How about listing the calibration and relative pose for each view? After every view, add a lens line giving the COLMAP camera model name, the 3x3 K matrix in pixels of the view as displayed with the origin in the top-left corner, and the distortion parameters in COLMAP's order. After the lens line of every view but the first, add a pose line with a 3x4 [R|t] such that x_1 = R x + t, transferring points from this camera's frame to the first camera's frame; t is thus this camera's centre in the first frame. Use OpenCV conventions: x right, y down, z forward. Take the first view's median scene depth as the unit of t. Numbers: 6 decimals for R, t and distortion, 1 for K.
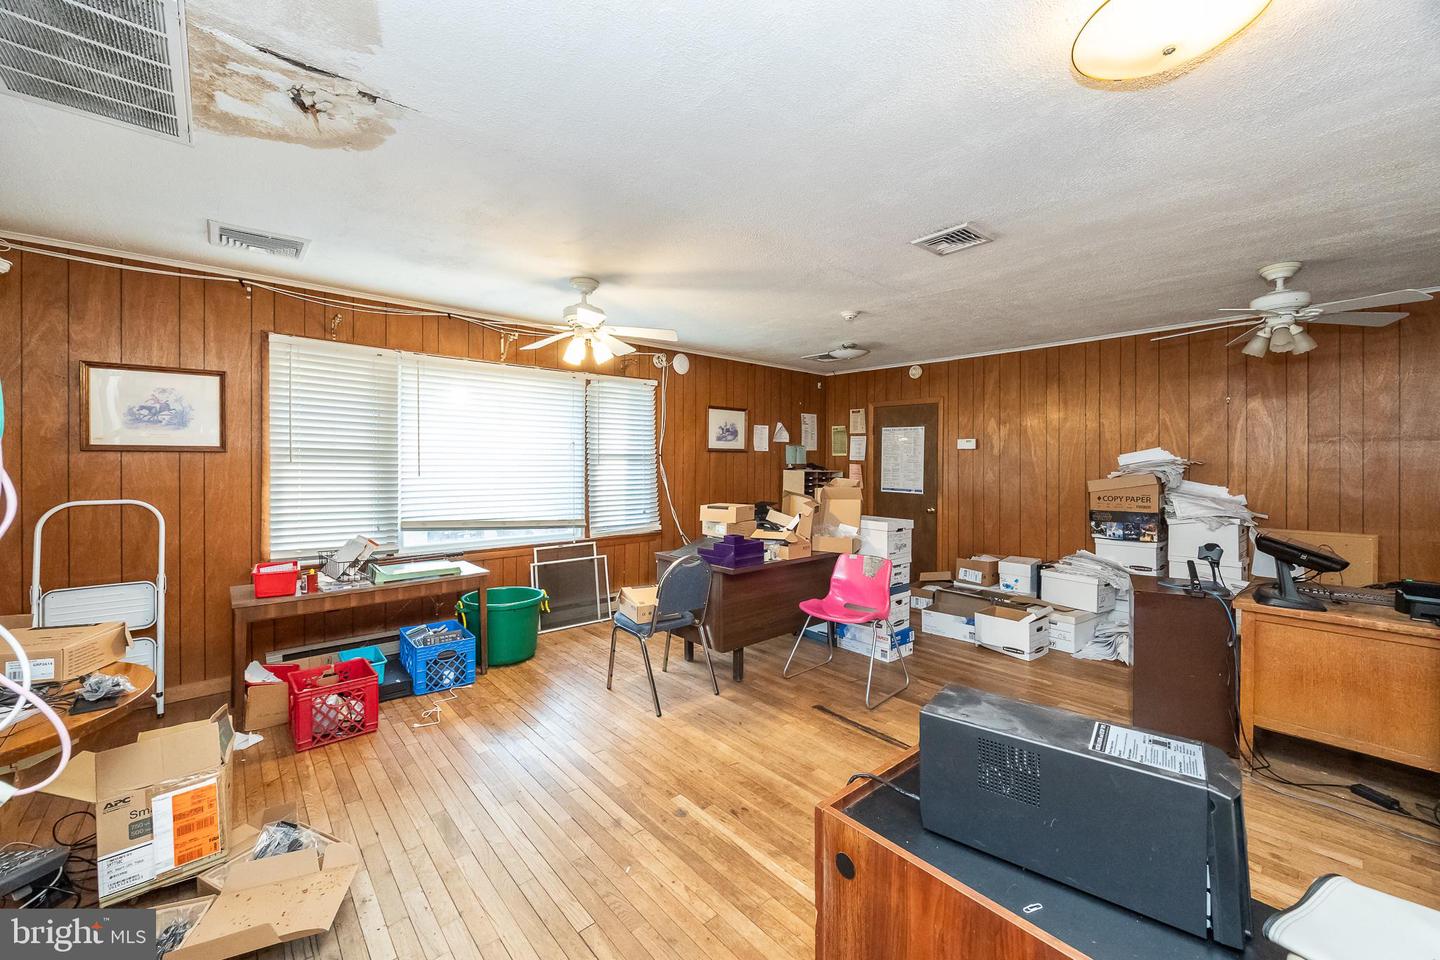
lens RADIAL K [[555.4, 0, 720.0], [0, 555.4, 466.0], [0, 0, 1]] dist [-0.003289, 0.000291]
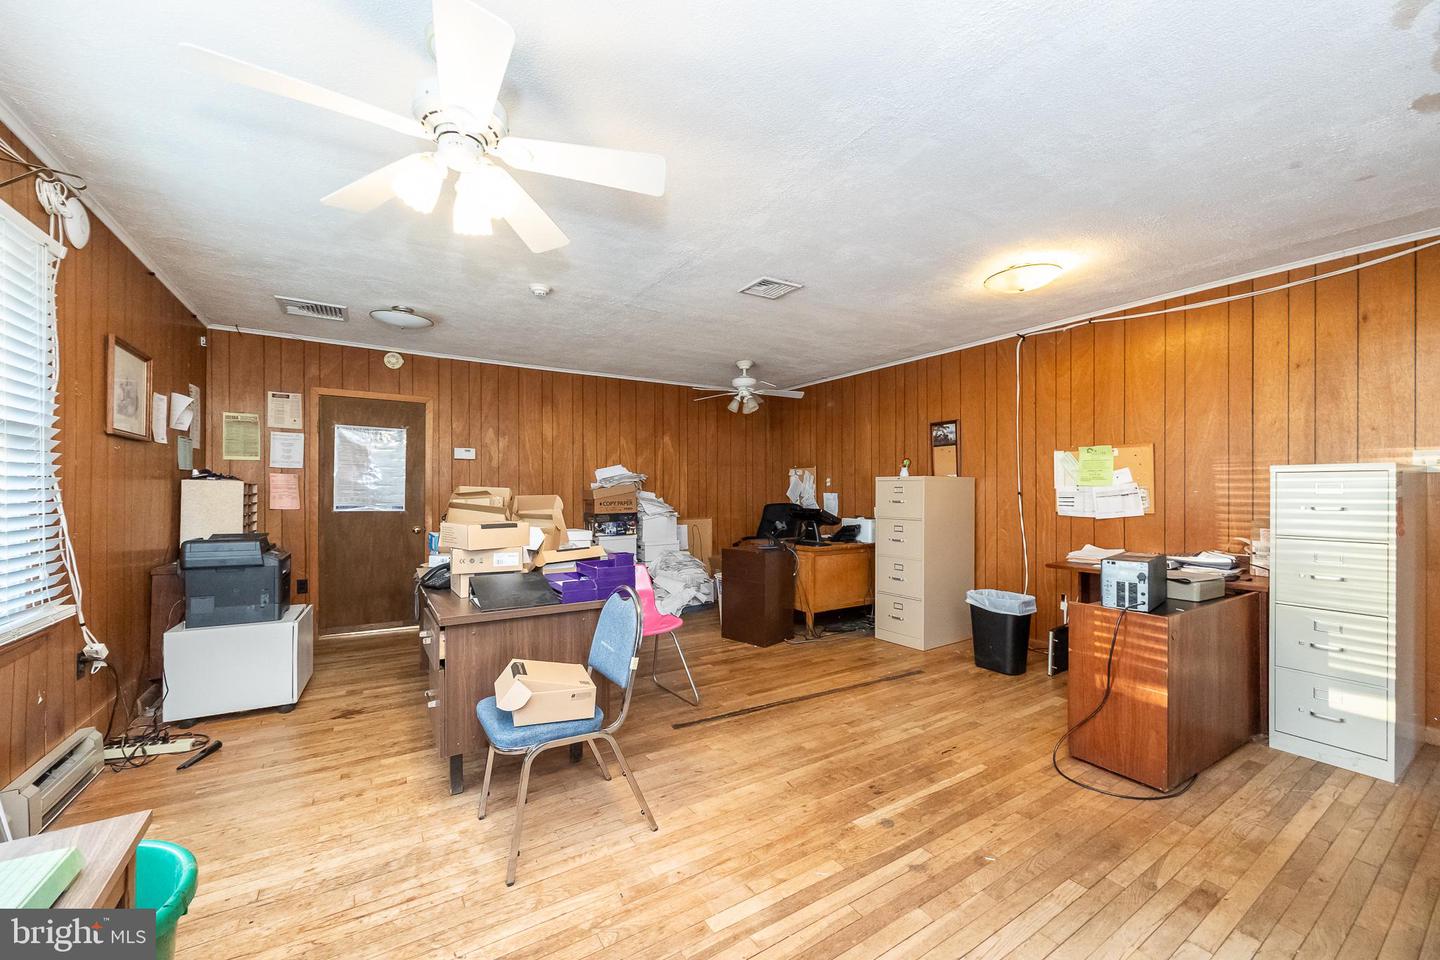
lens RADIAL K [[555.4, 0, 722.7], [0, 555.4, 489.0], [0, 0, 1]] dist [-0.003289, 0.000291]
pose [[0.156977, 0.001881, 0.987600, -0.510442], [0.005529, 0.999981, -0.002783, 0.031080], [-0.987587, 0.005897, 0.156963, 0.551614]]
